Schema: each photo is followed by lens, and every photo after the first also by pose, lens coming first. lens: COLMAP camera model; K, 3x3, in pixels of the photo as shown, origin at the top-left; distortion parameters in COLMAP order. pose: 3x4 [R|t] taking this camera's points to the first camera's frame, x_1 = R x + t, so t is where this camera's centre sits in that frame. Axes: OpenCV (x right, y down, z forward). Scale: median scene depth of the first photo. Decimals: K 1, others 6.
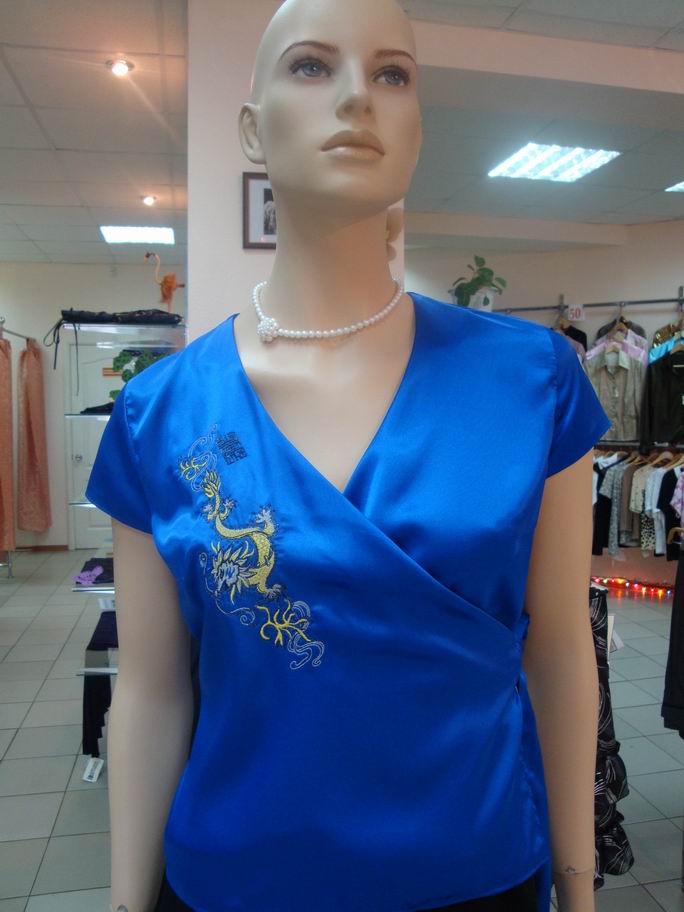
lens RADIAL K [[740.9, 0, 345.9], [0, 740.9, 451.7], [0, 0, 1]] dist [-0.158618, 0.131907]
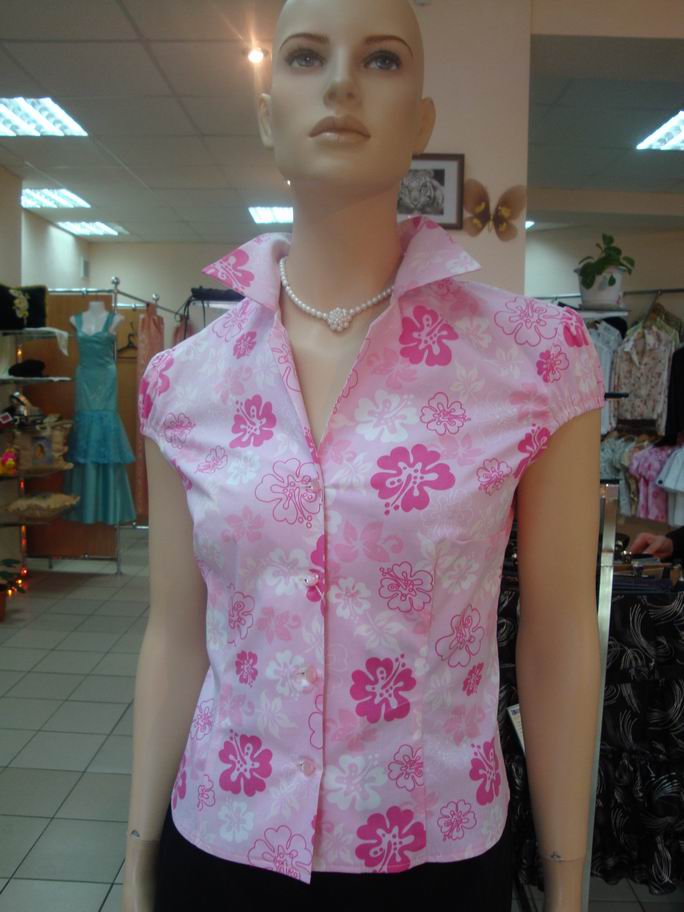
lens RADIAL K [[740.5, 0, 342.0], [0, 740.5, 456.0], [0, 0, 1]] dist [-0.158080, 0.130610]
pose [[0.977176, 0.044261, -0.207768, 0.032503], [-0.037502, 0.998635, 0.036364, 0.001864], [0.209094, -0.027743, 0.977502, -0.005758]]
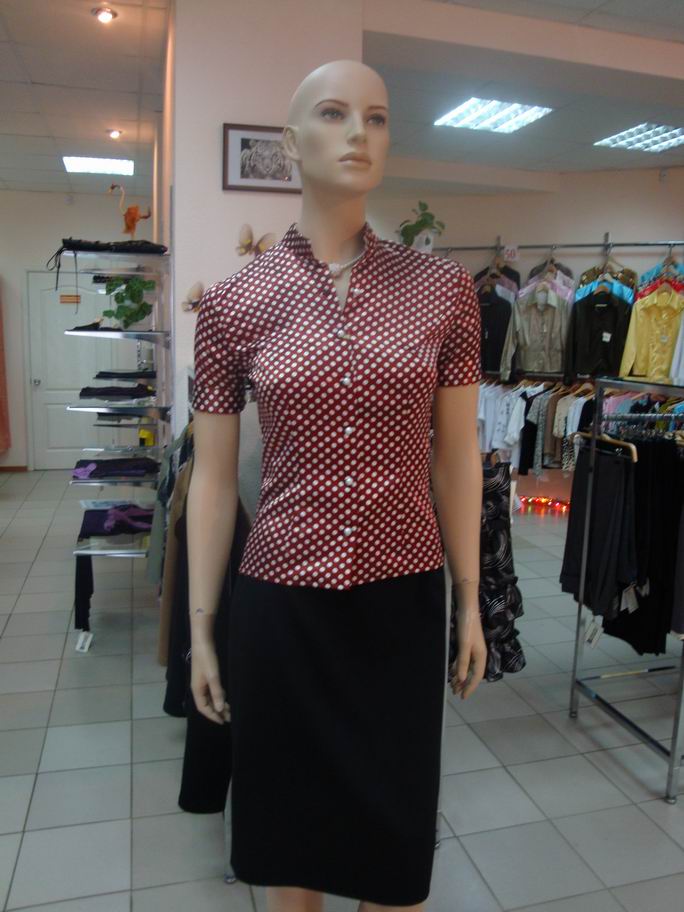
lens RADIAL K [[740.9, 0, 345.9], [0, 740.9, 451.7], [0, 0, 1]] dist [-0.158618, 0.131907]
pose [[0.996610, 0.010312, 0.081621, -0.019953], [-0.017277, 0.996223, 0.085091, 0.021042], [-0.080436, -0.086213, 0.993024, -0.115451]]
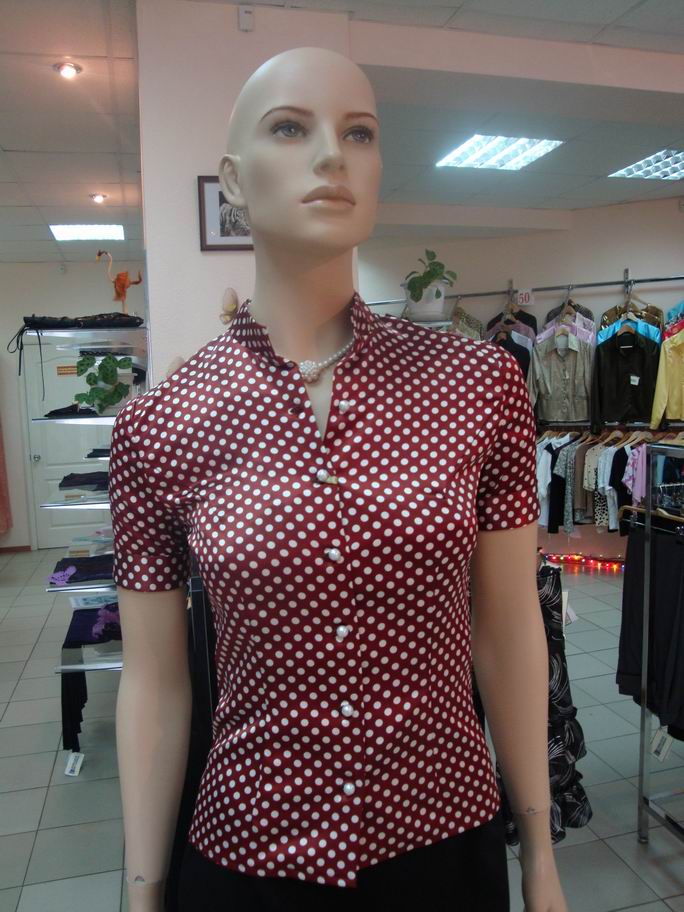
lens RADIAL K [[743.1, 0, 336.7], [0, 743.1, 460.0], [0, 0, 1]] dist [-0.166473, 0.143916]
pose [[0.998134, -0.039016, 0.046975, -0.005951], [0.037642, 0.998848, 0.029770, -0.005042], [-0.048082, -0.027946, 0.998452, -0.022213]]
